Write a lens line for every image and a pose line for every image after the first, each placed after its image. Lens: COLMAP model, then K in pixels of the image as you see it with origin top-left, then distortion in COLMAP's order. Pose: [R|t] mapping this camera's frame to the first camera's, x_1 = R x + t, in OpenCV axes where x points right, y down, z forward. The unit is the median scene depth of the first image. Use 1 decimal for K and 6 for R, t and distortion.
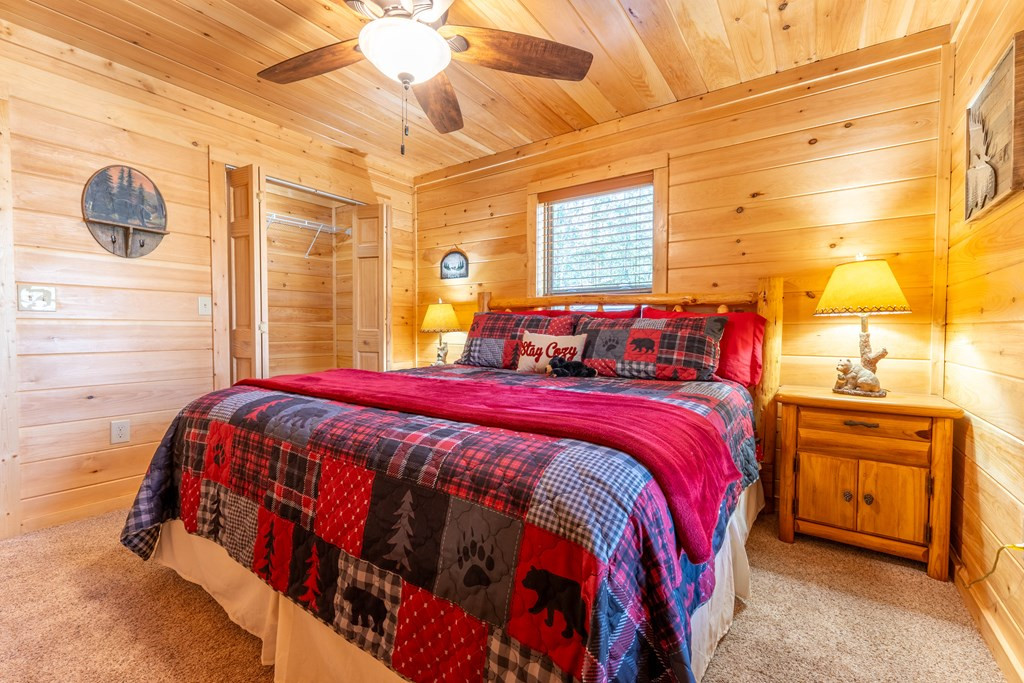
lens RADIAL K [[430.0, 0, 513.1], [0, 430.0, 340.9], [0, 0, 1]] dist [0.007887, -0.001214]
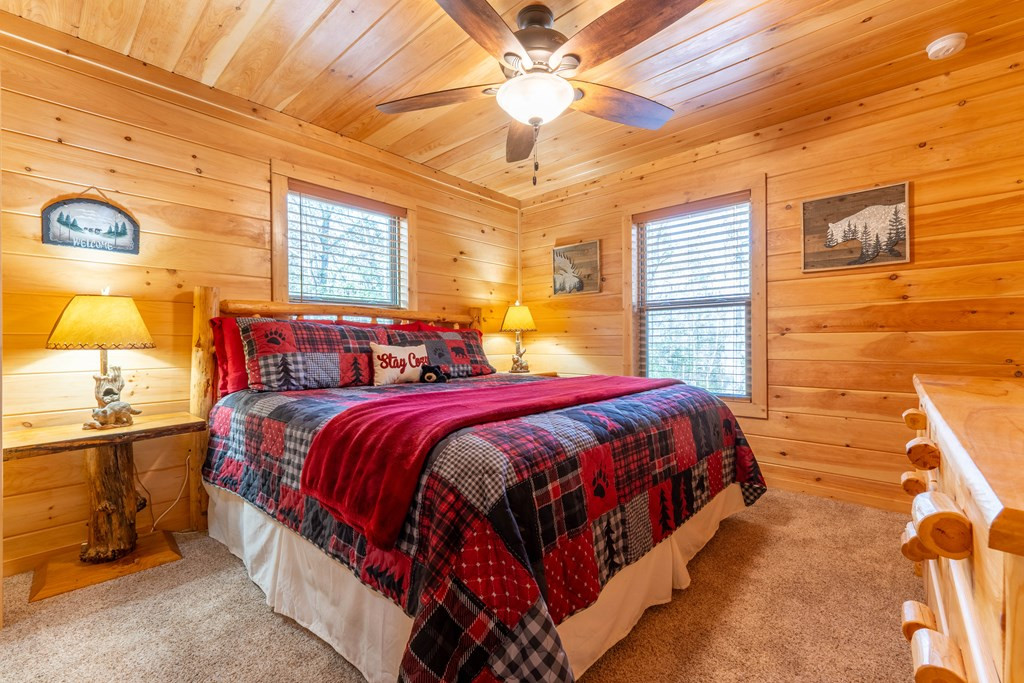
lens RADIAL K [[430.0, 0, 513.9], [0, 430.0, 337.8], [0, 0, 1]] dist [0.007887, -0.001214]
pose [[0.122218, 0.001859, 0.992502, -0.795357], [0.035243, 0.999359, -0.006211, -0.015875], [-0.991877, 0.035738, 0.122074, 0.536413]]
